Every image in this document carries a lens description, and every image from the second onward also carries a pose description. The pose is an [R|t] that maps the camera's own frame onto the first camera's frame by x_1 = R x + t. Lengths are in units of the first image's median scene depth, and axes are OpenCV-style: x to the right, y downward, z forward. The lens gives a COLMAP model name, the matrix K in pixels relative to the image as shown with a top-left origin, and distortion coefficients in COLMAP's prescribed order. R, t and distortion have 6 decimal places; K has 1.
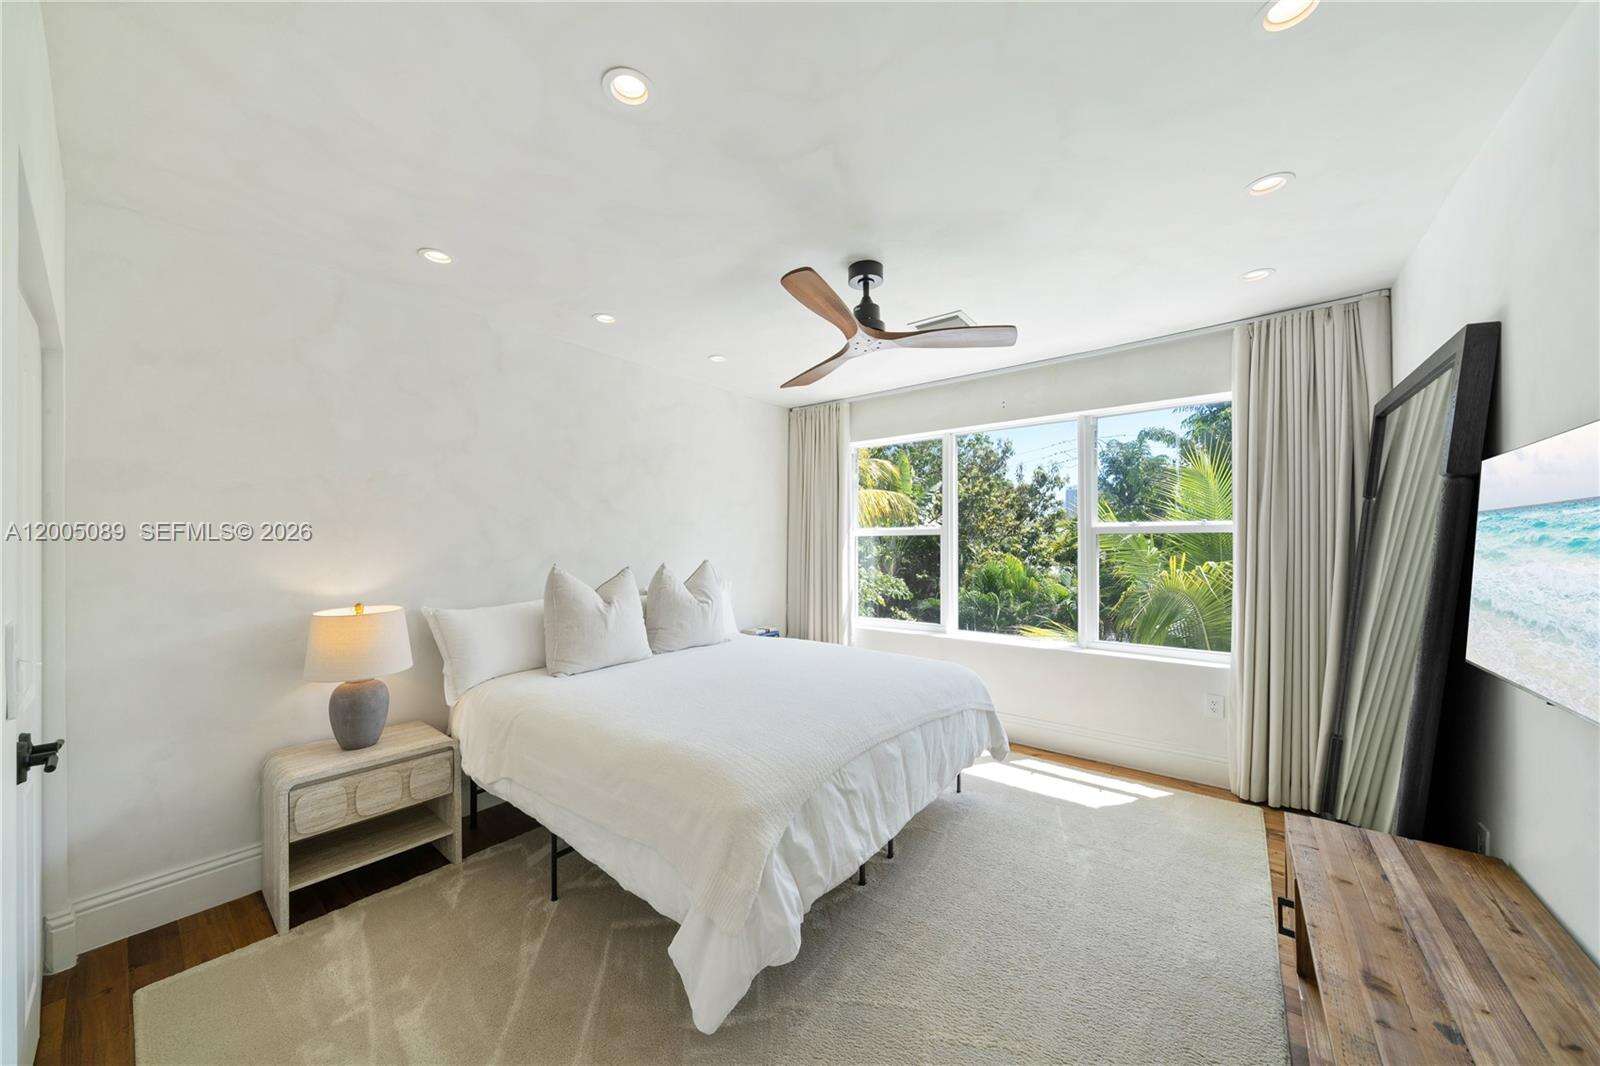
lens RADIAL K [[545.9, 0, 791.2], [0, 545.9, 541.6], [0, 0, 1]] dist [-0.000629, -0.000040]
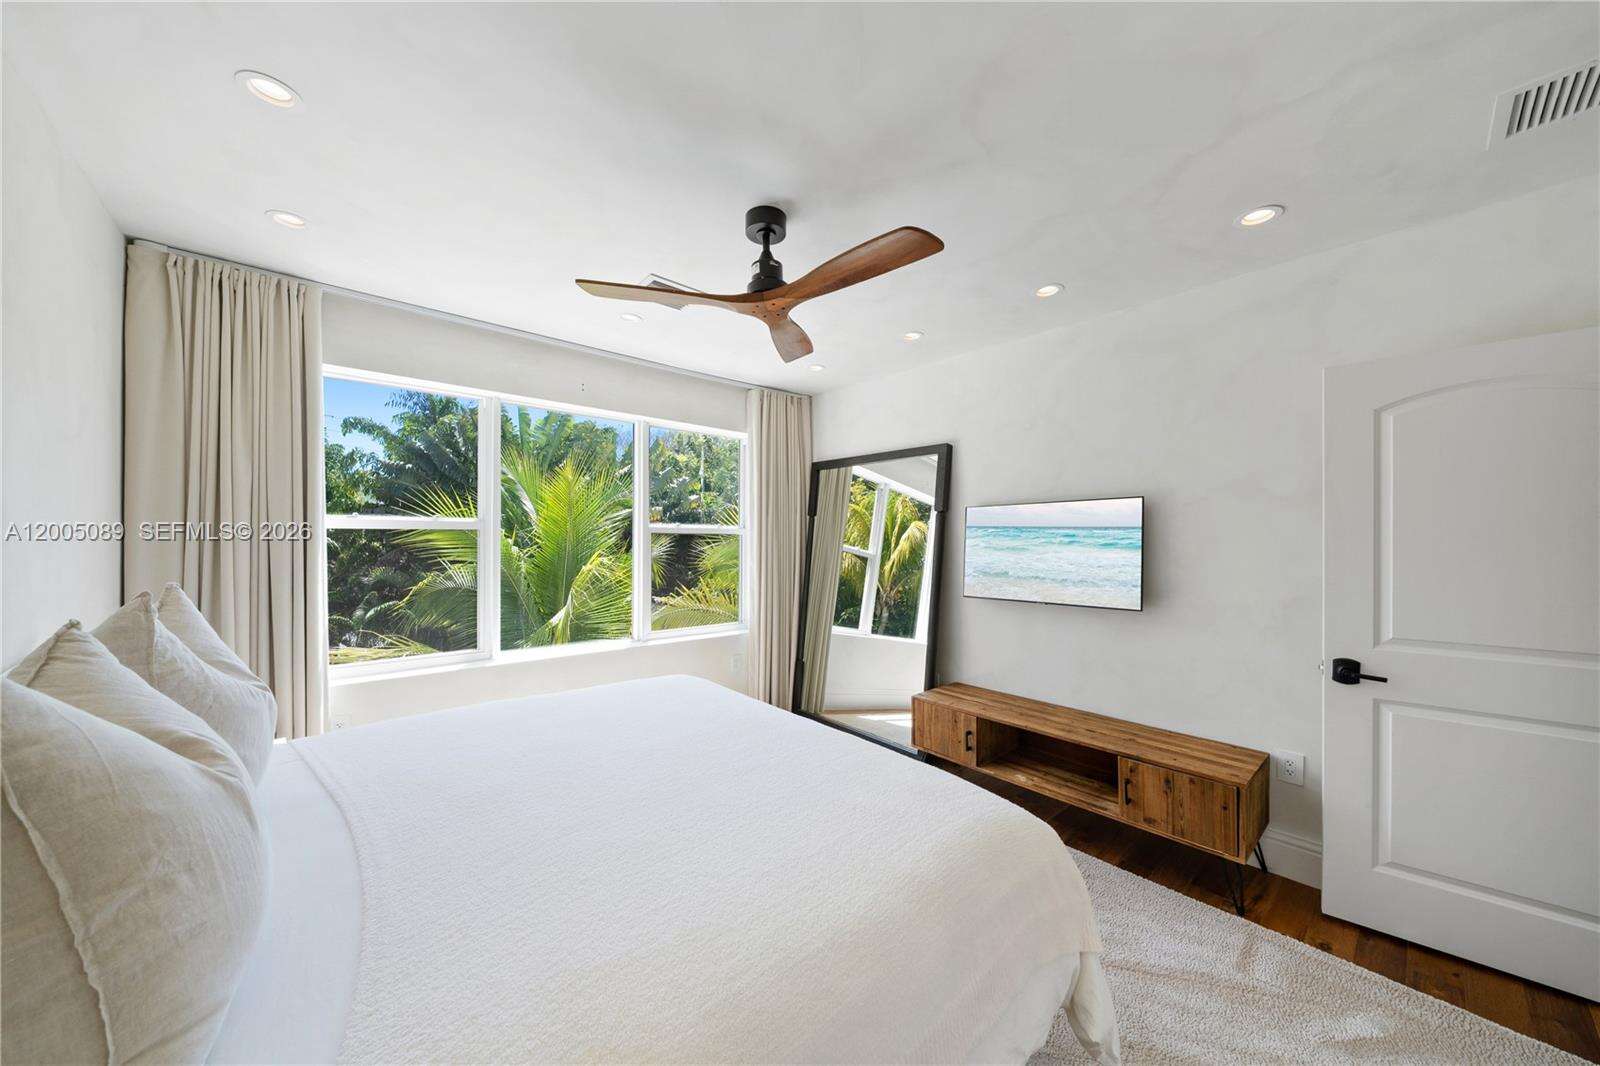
lens RADIAL K [[545.9, 0, 791.2], [0, 545.9, 541.6], [0, 0, 1]] dist [-0.000629, -0.000040]
pose [[0.199604, 0.002116, 0.979874, -0.682489], [-0.004931, 0.999987, -0.001155, 0.003904], [-0.979864, -0.004601, 0.199612, 0.790072]]
